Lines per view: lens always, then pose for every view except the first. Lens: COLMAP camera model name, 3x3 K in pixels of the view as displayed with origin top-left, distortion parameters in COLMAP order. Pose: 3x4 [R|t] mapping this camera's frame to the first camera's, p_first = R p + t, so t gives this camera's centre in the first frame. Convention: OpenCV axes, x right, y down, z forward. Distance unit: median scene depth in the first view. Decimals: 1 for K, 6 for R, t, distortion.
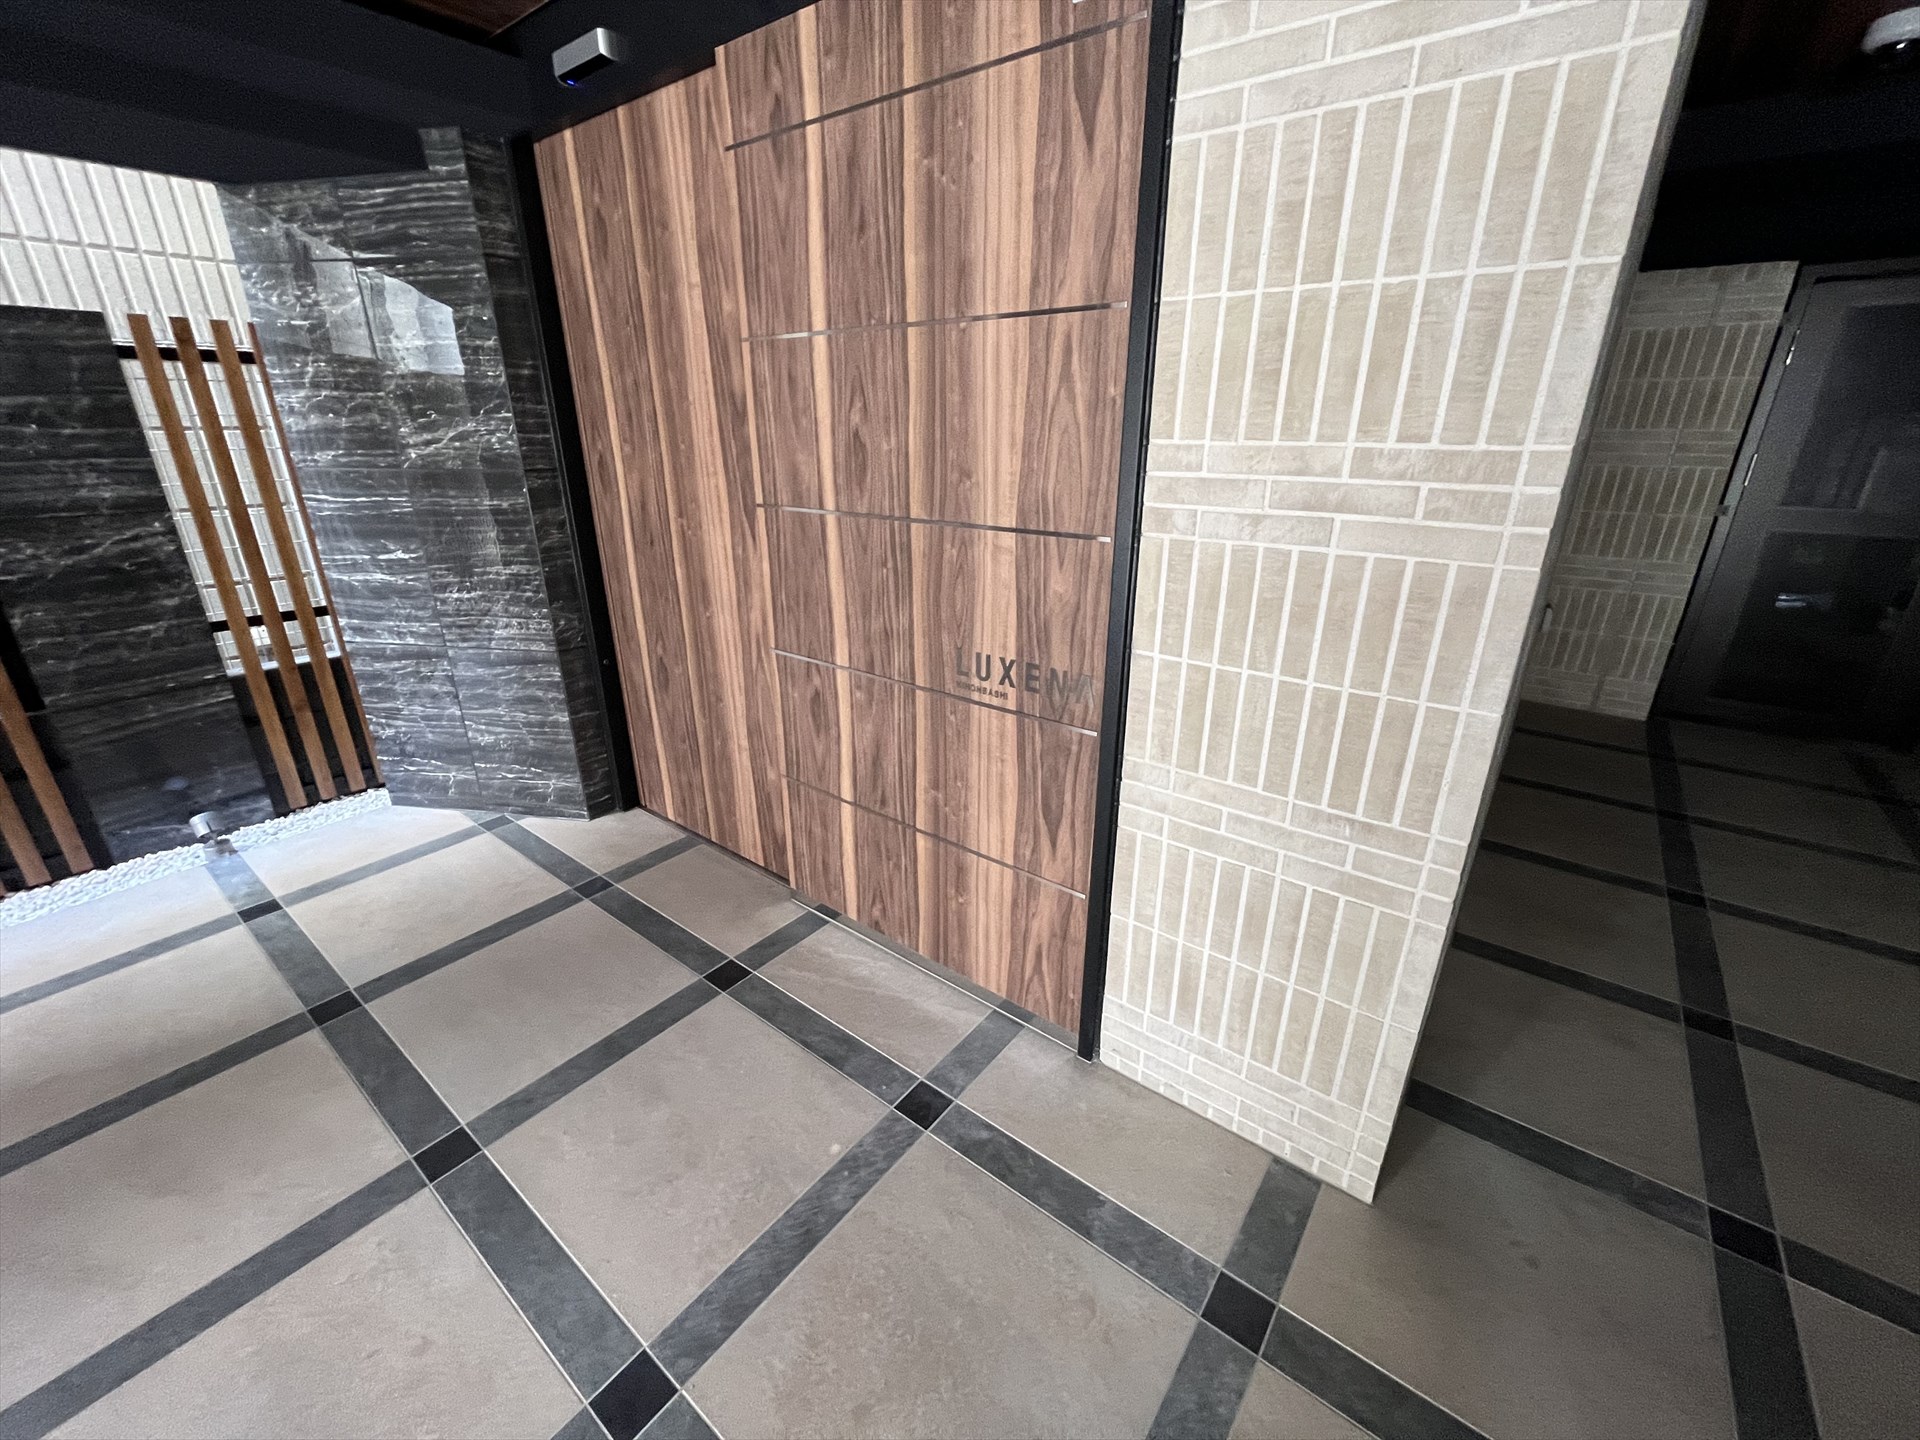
lens RADIAL K [[774.2, 0, 960.0], [0, 774.2, 720.0], [0, 0, 1]] dist [-0.007586, -0.000193]
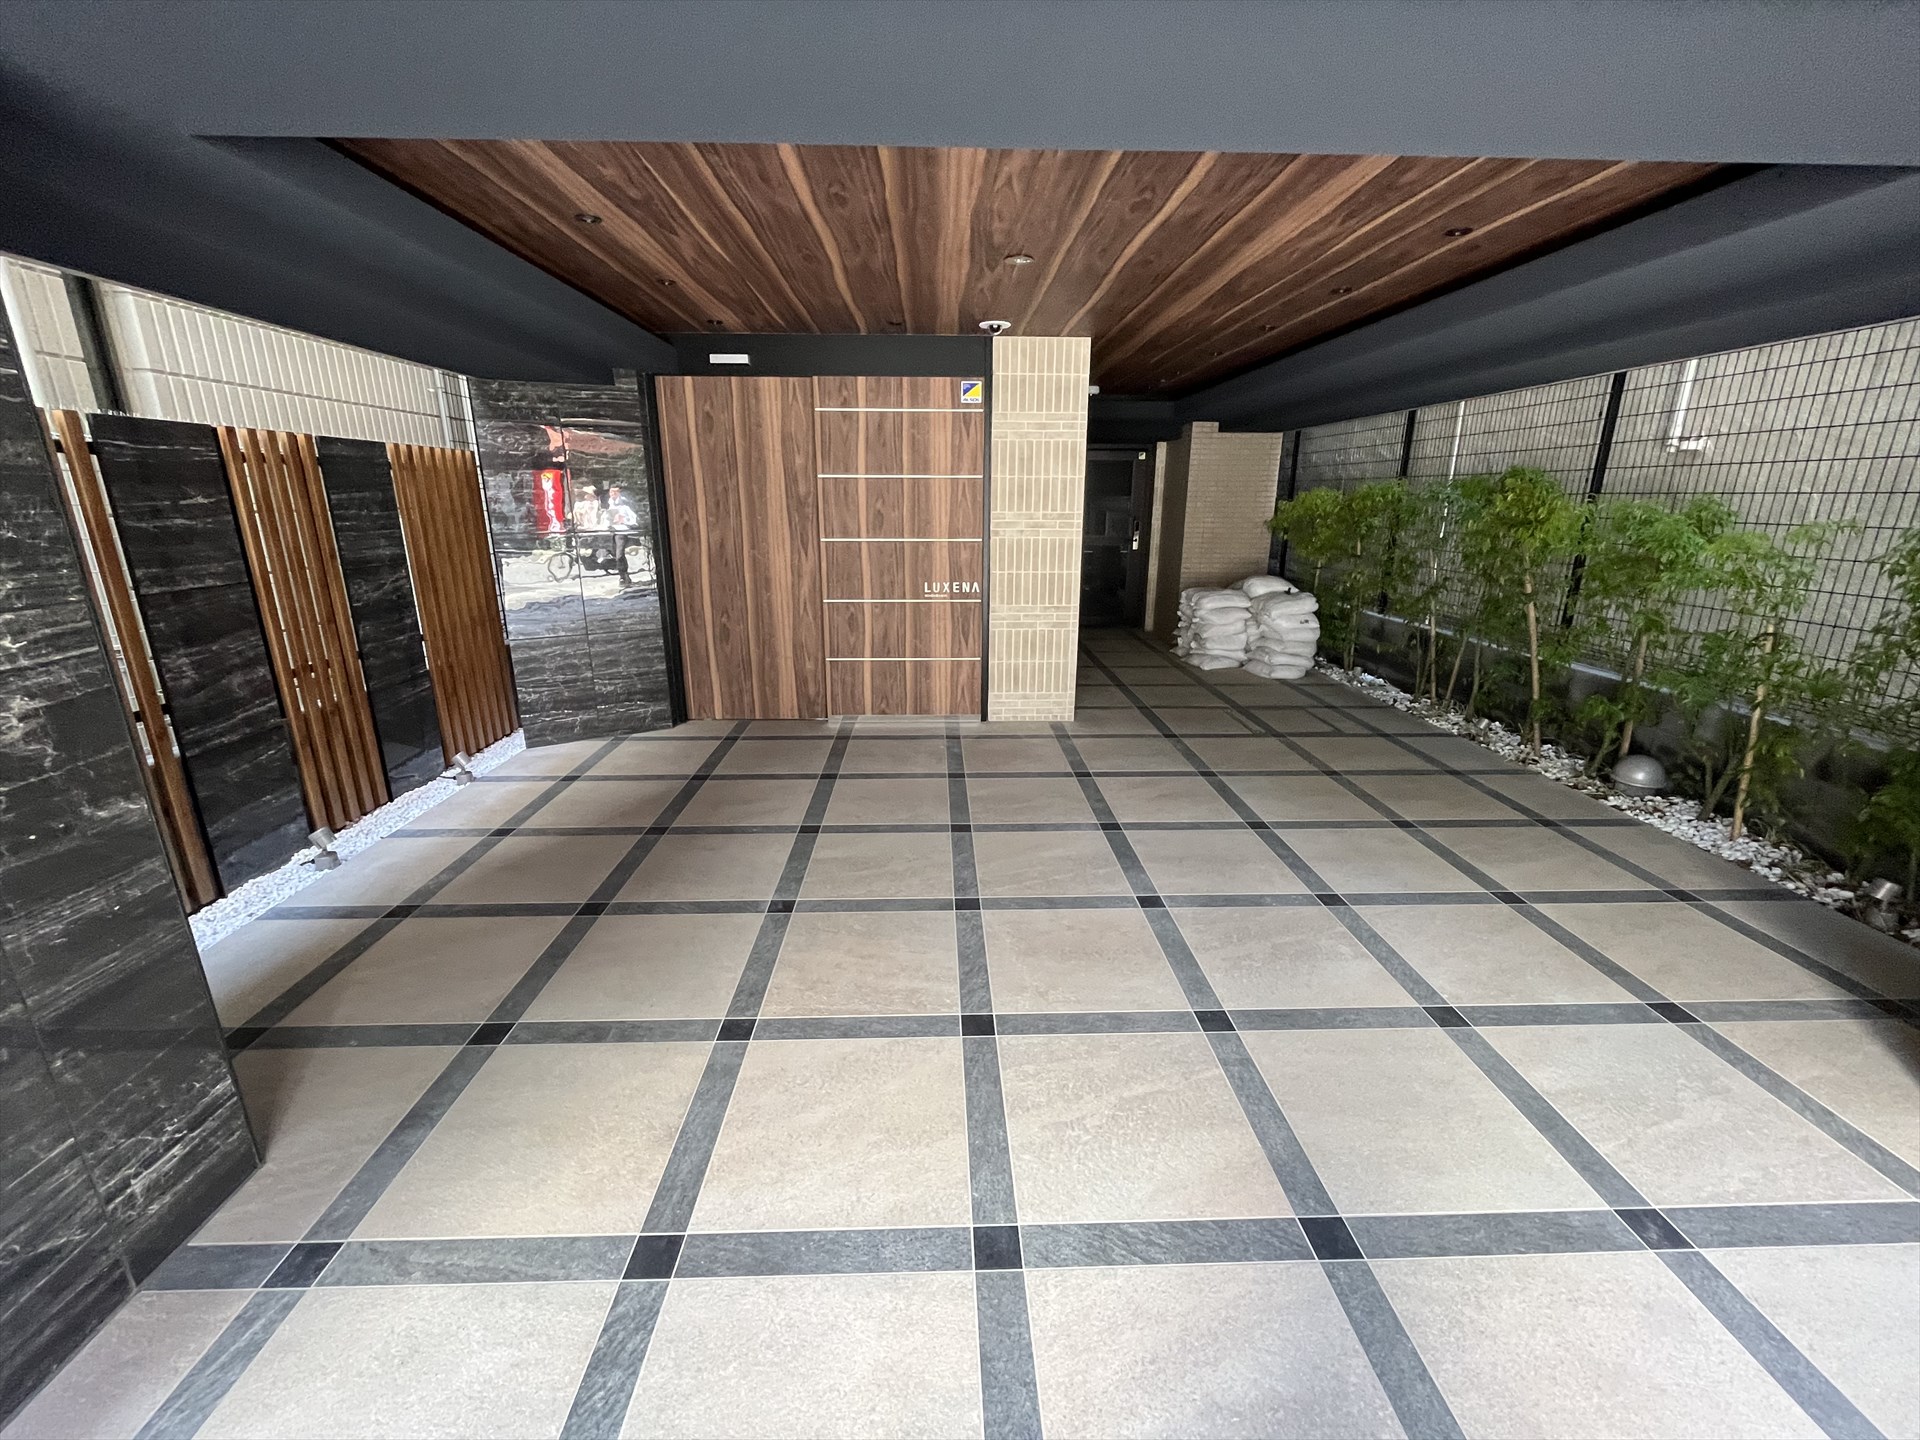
lens RADIAL K [[774.2, 0, 960.0], [0, 774.2, 720.0], [0, 0, 1]] dist [-0.007586, -0.000193]
pose [[0.773953, -0.177573, 0.607836, -1.607524], [0.225284, 0.974291, -0.002224, 0.406895], [-0.591814, 0.138657, 0.794060, -1.196046]]
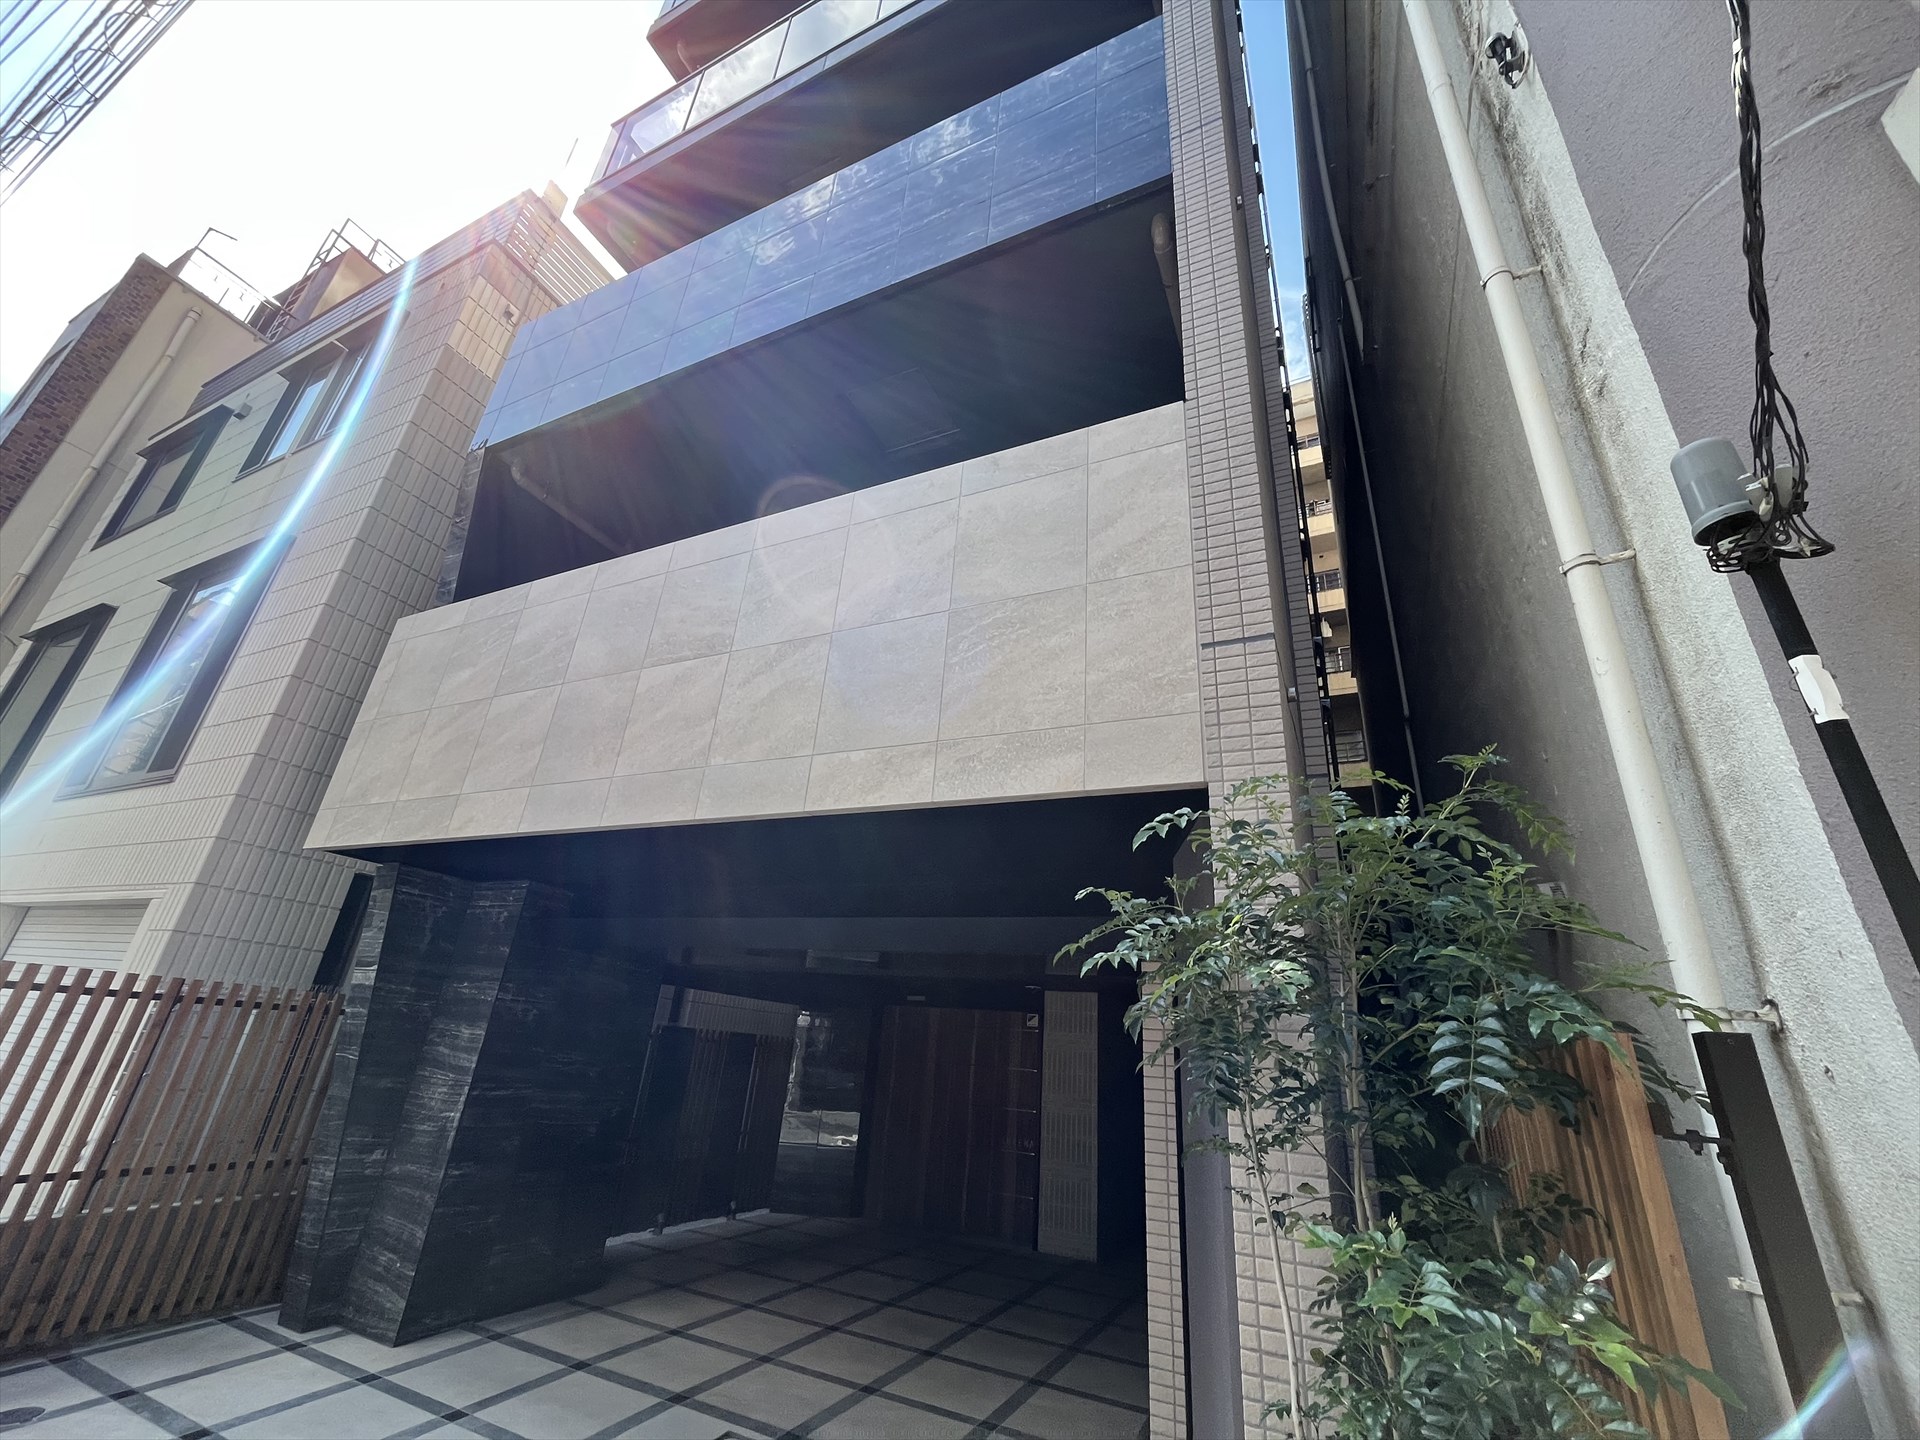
lens RADIAL K [[774.2, 0, 960.0], [0, 774.2, 720.0], [0, 0, 1]] dist [-0.007586, -0.000193]
pose [[0.972937, 0.158312, 0.168315, -1.314198], [0.003145, 0.719283, -0.694710, 1.214978], [-0.231047, 0.676439, 0.699320, -3.547676]]
